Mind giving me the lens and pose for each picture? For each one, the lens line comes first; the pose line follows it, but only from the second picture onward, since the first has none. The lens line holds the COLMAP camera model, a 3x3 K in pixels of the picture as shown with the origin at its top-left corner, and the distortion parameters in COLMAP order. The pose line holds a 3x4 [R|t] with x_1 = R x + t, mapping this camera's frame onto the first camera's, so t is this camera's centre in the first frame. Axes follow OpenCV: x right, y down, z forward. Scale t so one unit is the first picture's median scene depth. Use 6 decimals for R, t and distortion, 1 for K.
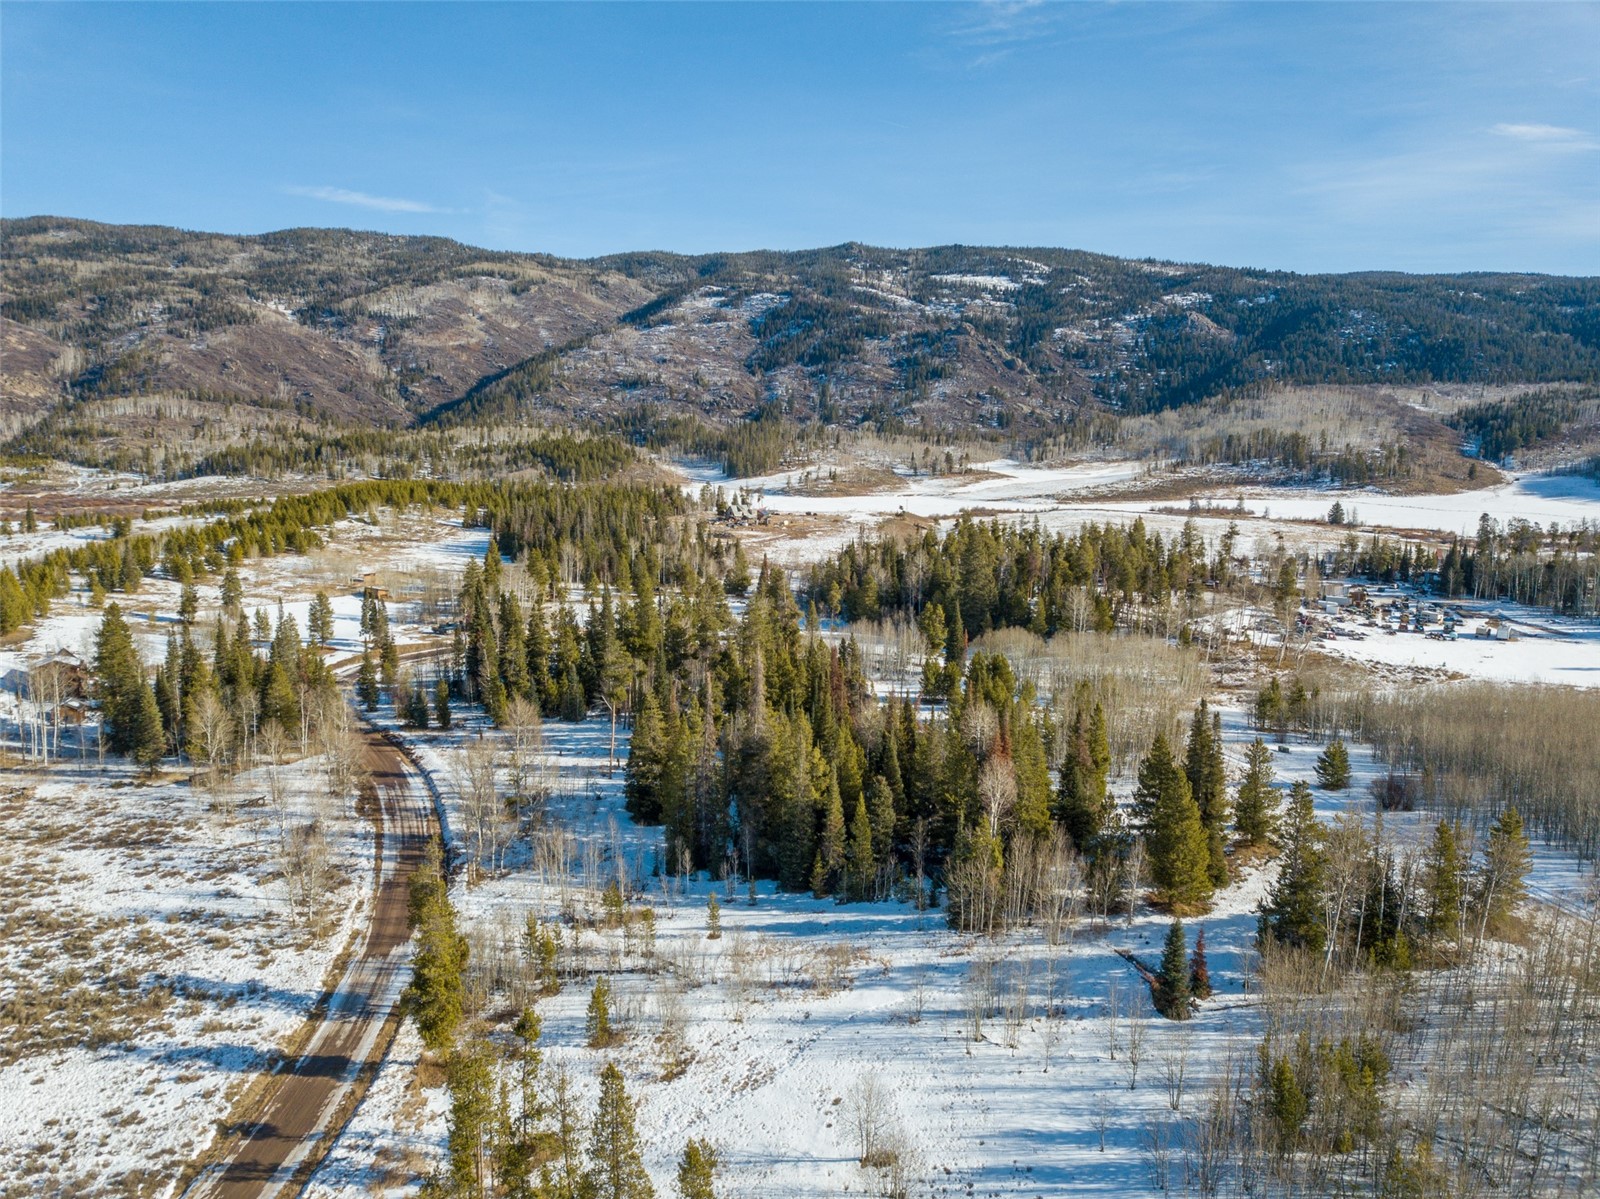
lens RADIAL K [[1270.6, 0, 798.6], [0, 1270.6, 598.9], [0, 0, 1]] dist [0.049955, -0.008938]
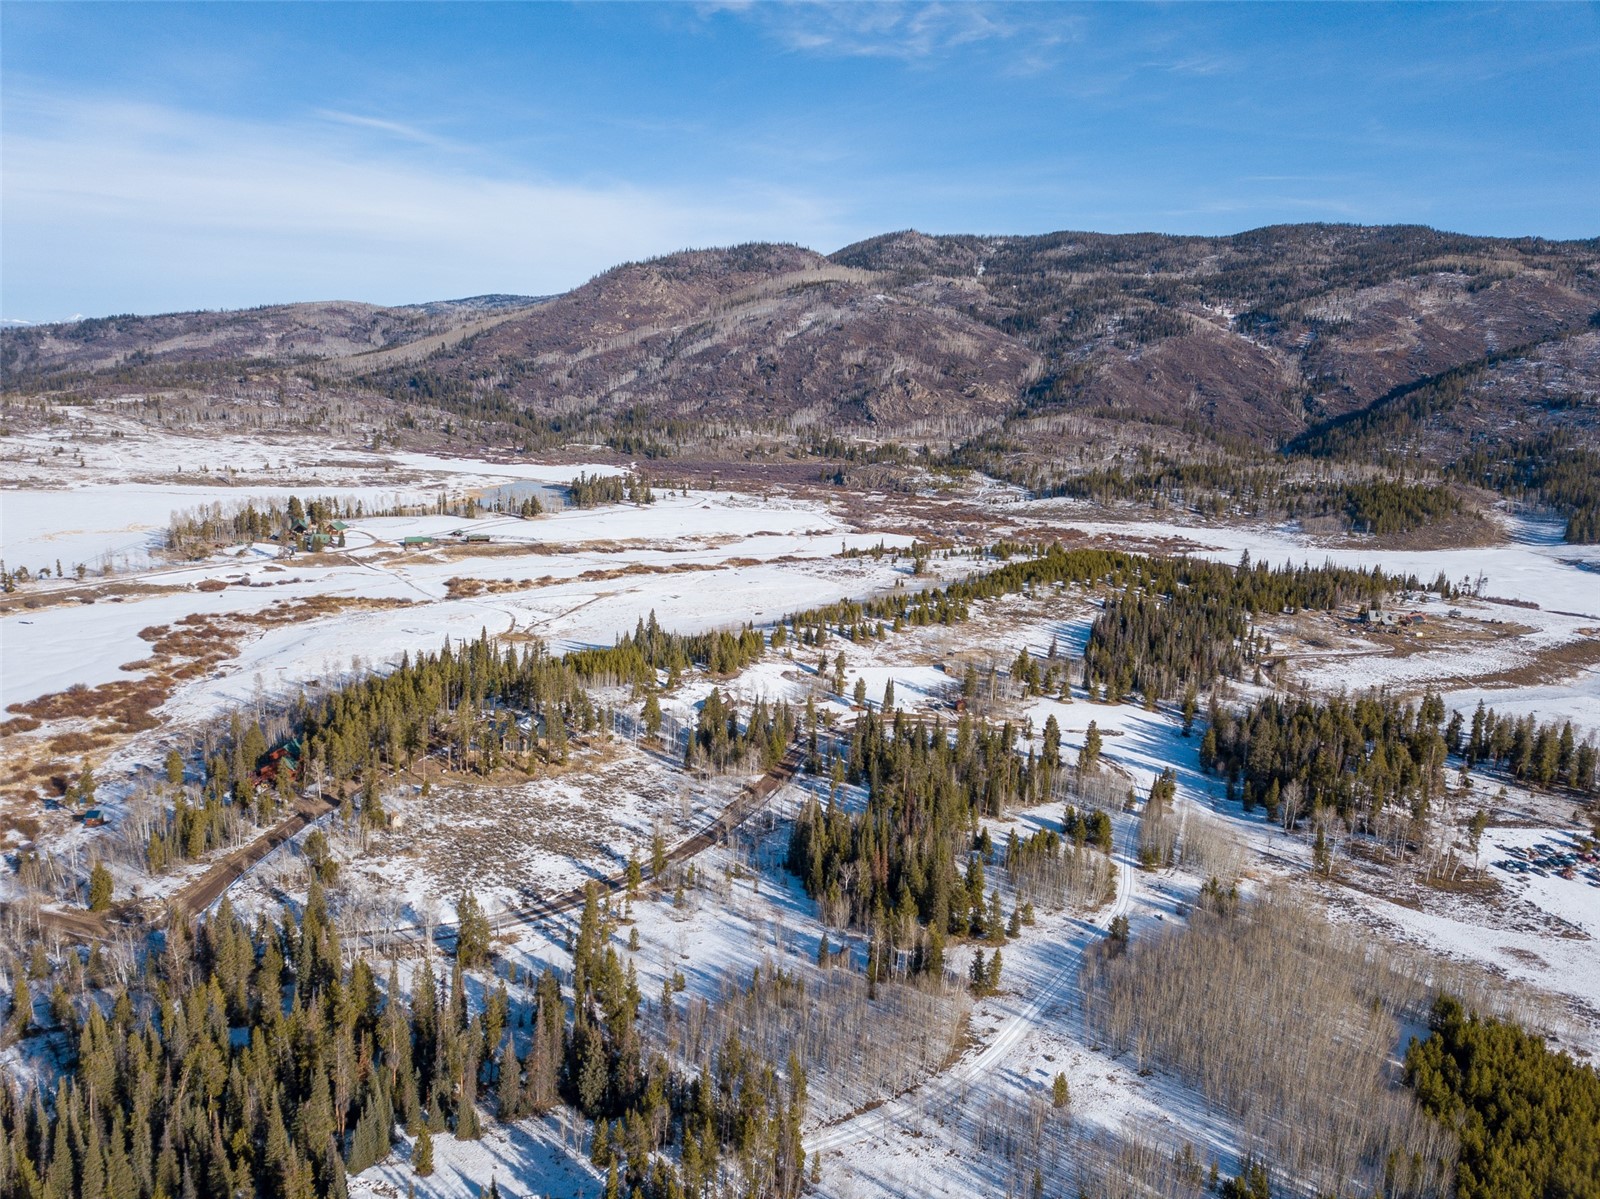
lens RADIAL K [[1270.6, 0, 800.1], [0, 1270.6, 599.3], [0, 0, 1]] dist [0.049955, -0.008938]
pose [[0.738953, 0.148355, -0.657220, 0.155611], [-0.128299, 0.988592, 0.078902, -0.053166], [0.661428, 0.026016, 0.749557, -0.084485]]
